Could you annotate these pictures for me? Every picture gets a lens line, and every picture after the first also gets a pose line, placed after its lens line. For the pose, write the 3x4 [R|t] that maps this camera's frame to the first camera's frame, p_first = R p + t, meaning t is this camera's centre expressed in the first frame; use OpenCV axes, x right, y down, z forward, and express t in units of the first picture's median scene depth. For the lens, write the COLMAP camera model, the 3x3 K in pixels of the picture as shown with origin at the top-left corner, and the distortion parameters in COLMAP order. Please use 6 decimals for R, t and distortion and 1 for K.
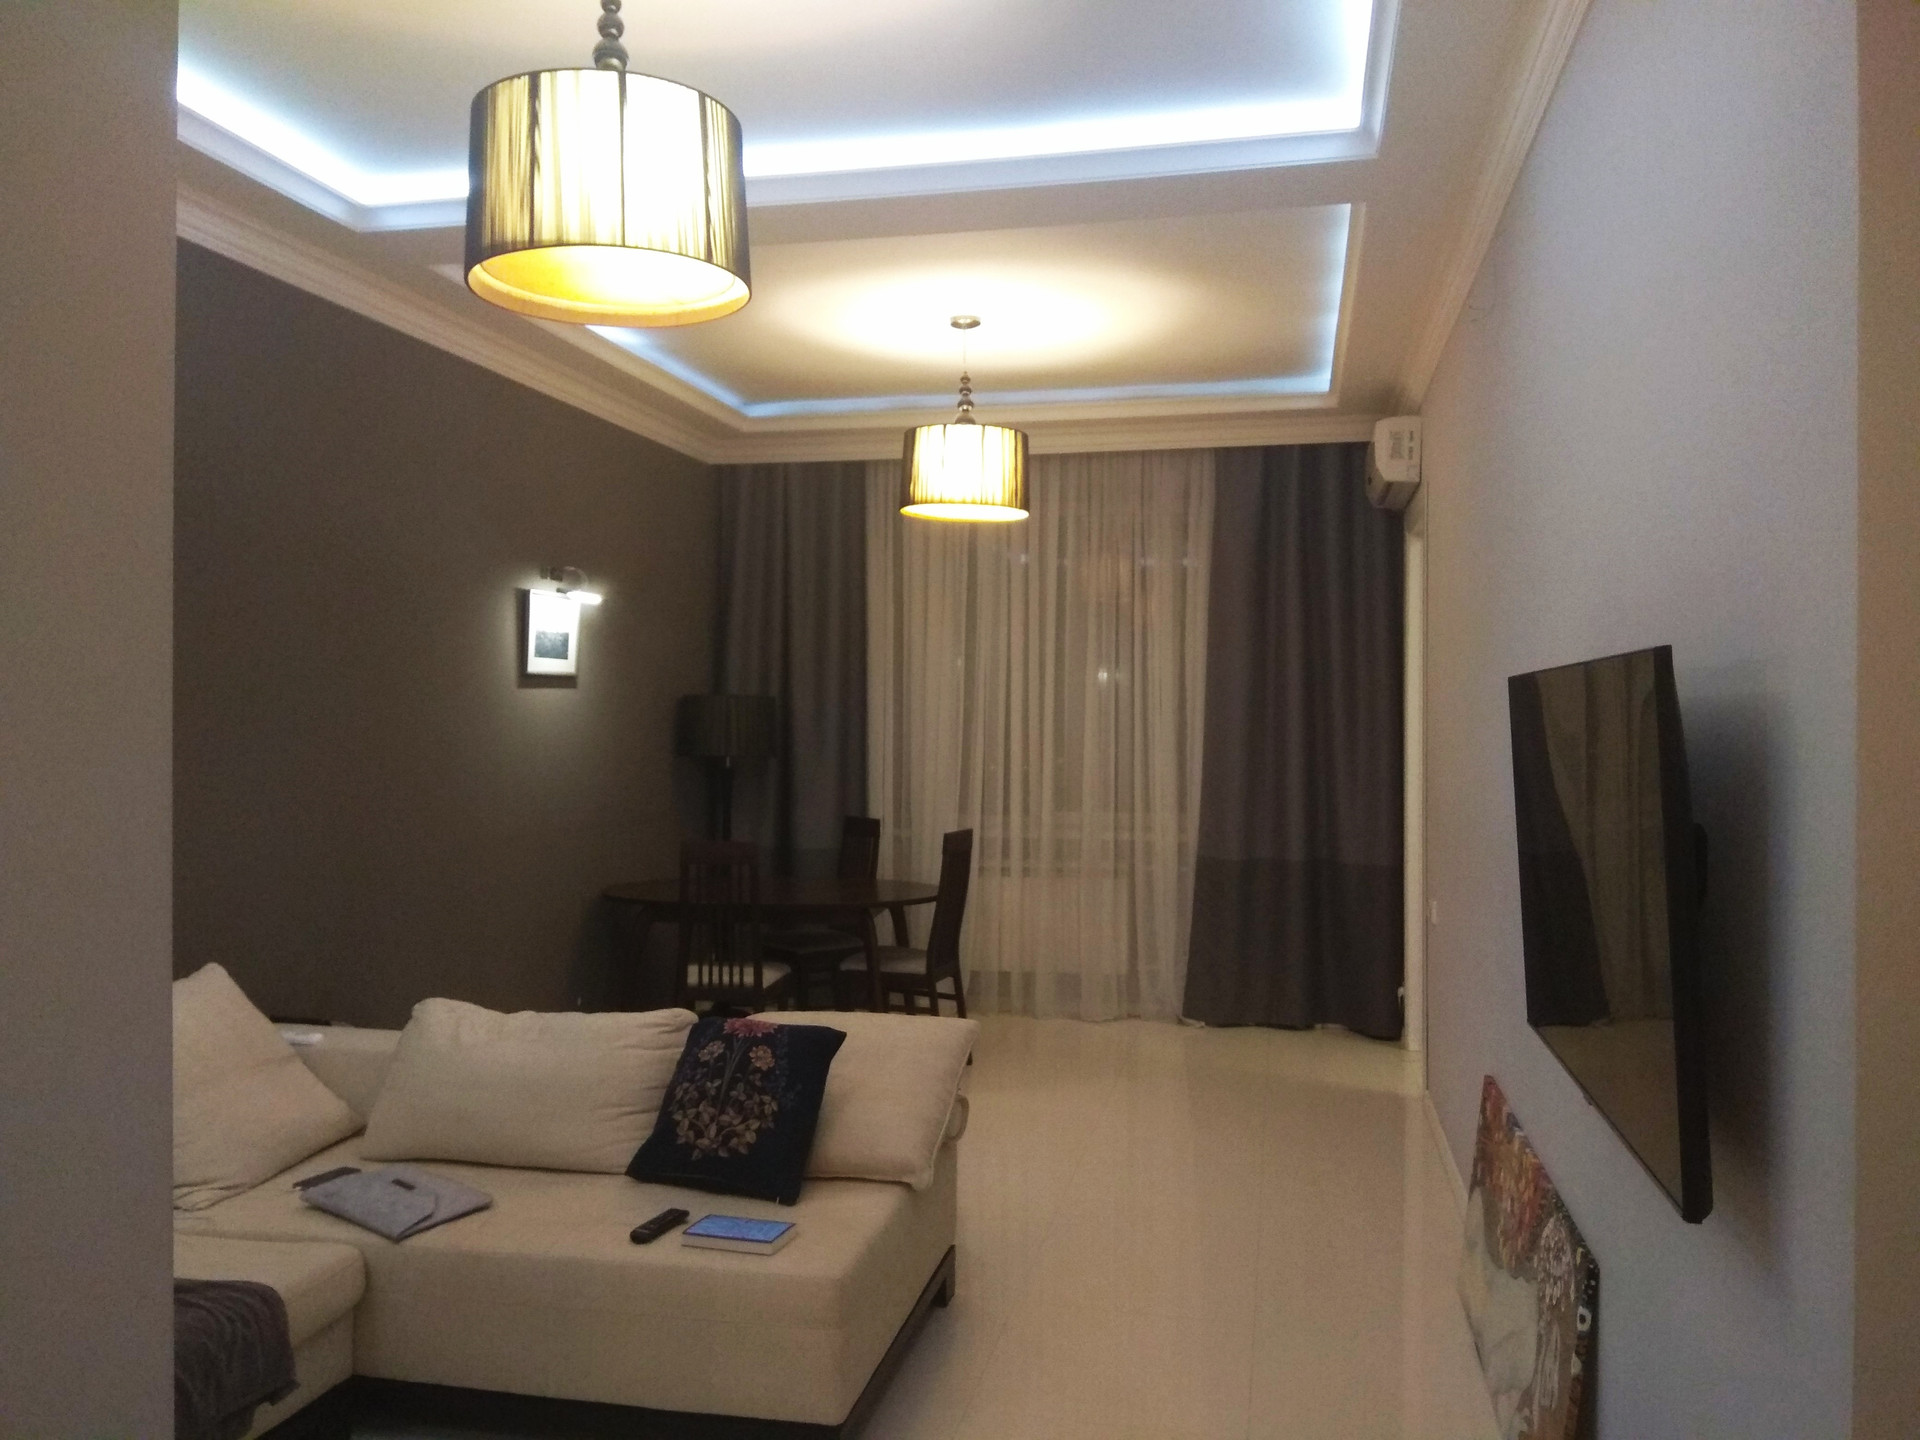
lens RADIAL K [[1478.3, 0, 956.2], [0, 1478.3, 711.8], [0, 0, 1]] dist [0.103485, -0.194435]
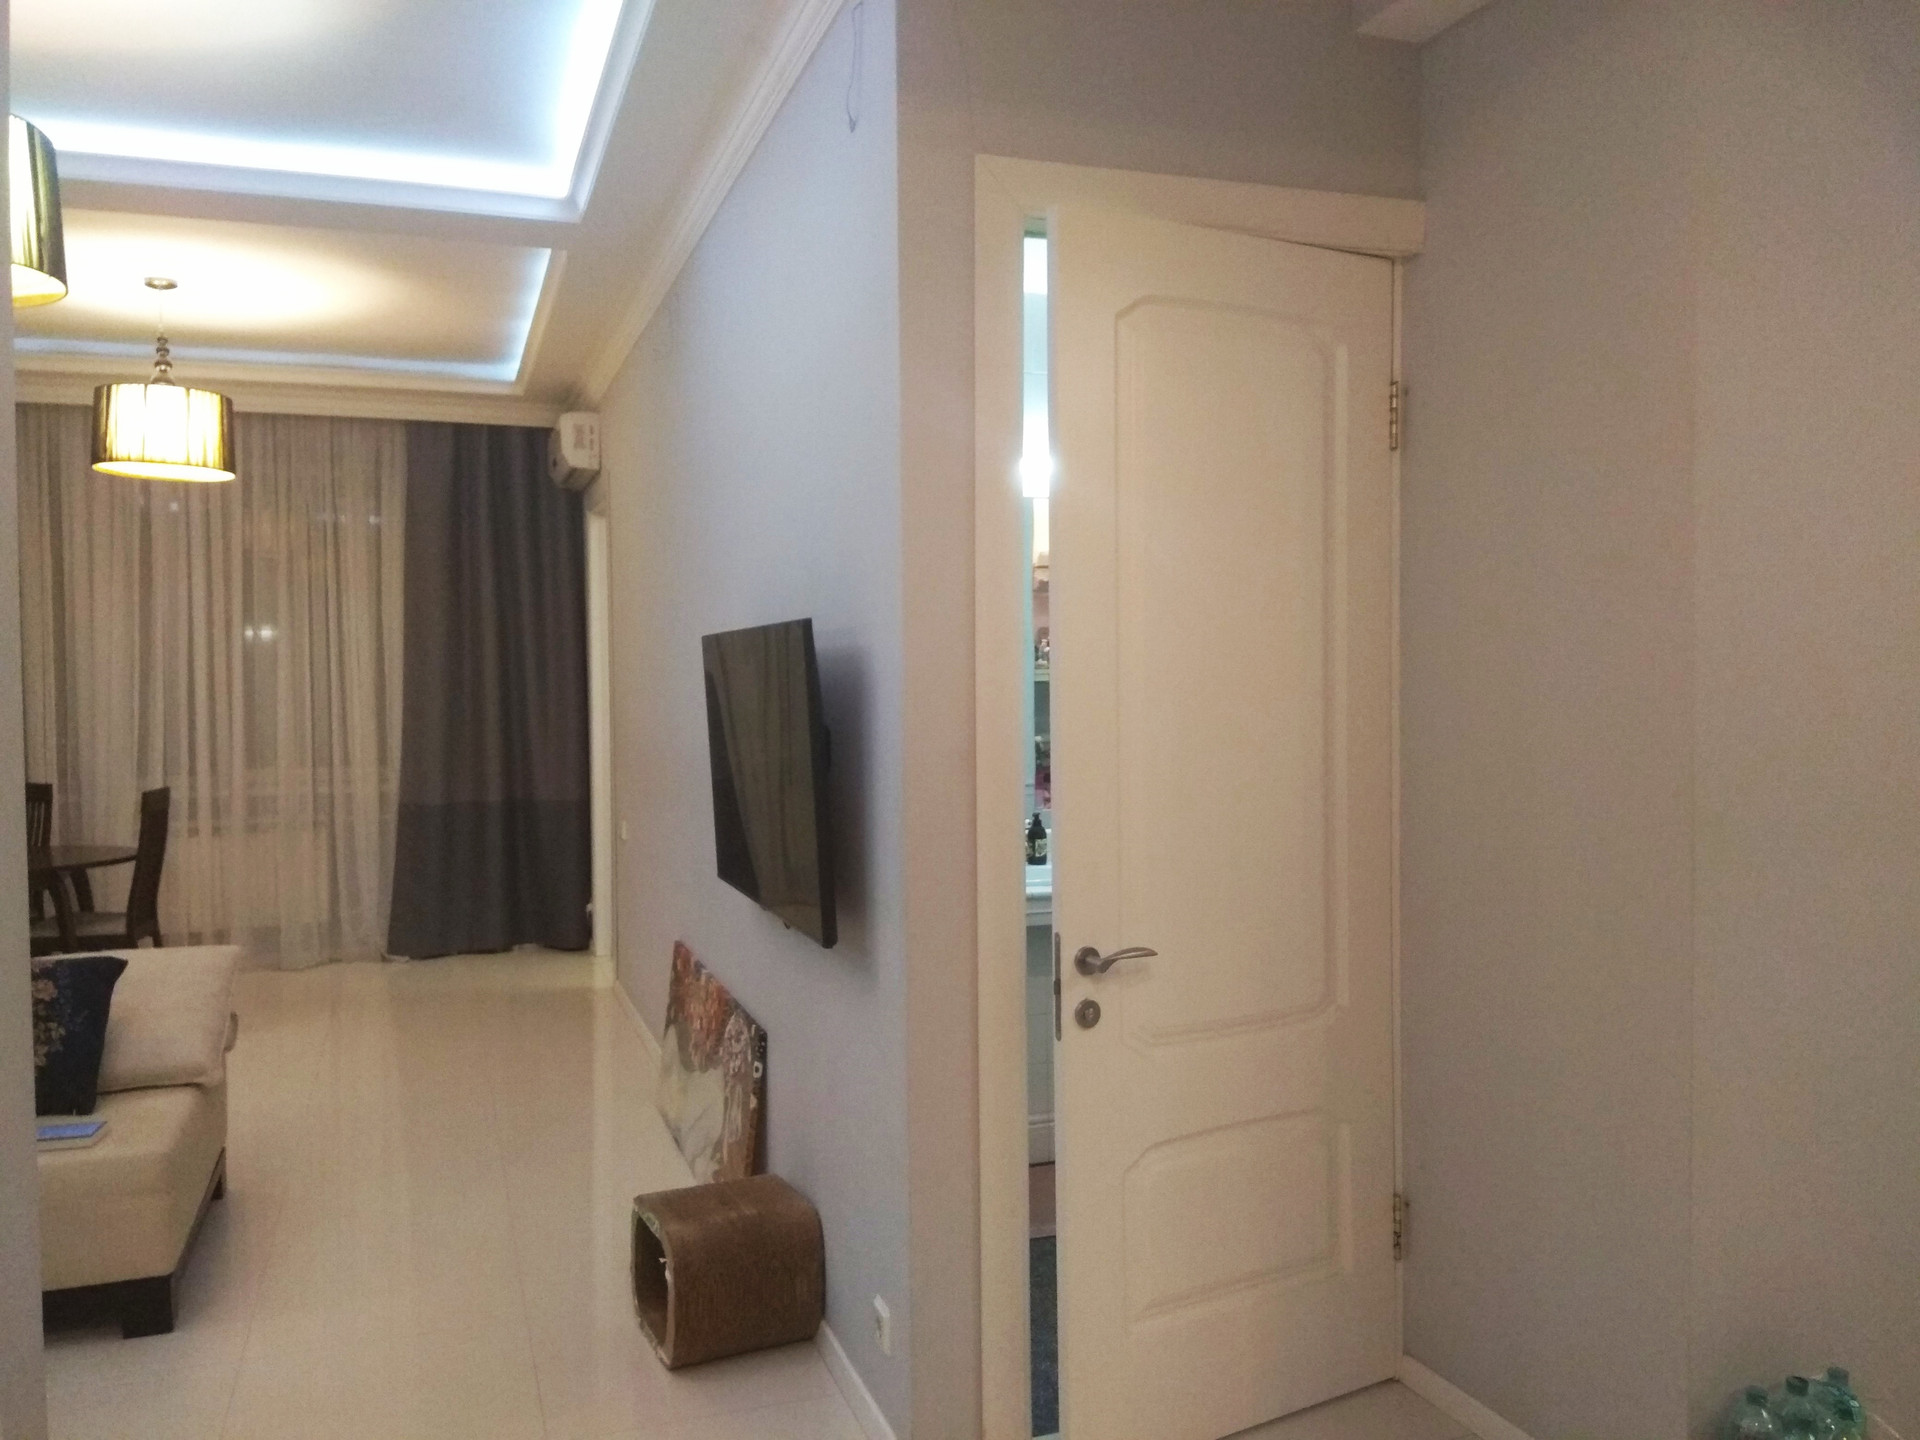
lens RADIAL K [[1478.3, 0, 956.2], [0, 1478.3, 711.8], [0, 0, 1]] dist [0.103485, -0.194435]
pose [[0.847339, -0.024658, 0.530480, -0.077979], [0.010469, 0.999503, 0.029737, 0.003865], [-0.530949, -0.019644, 0.847176, -0.144182]]
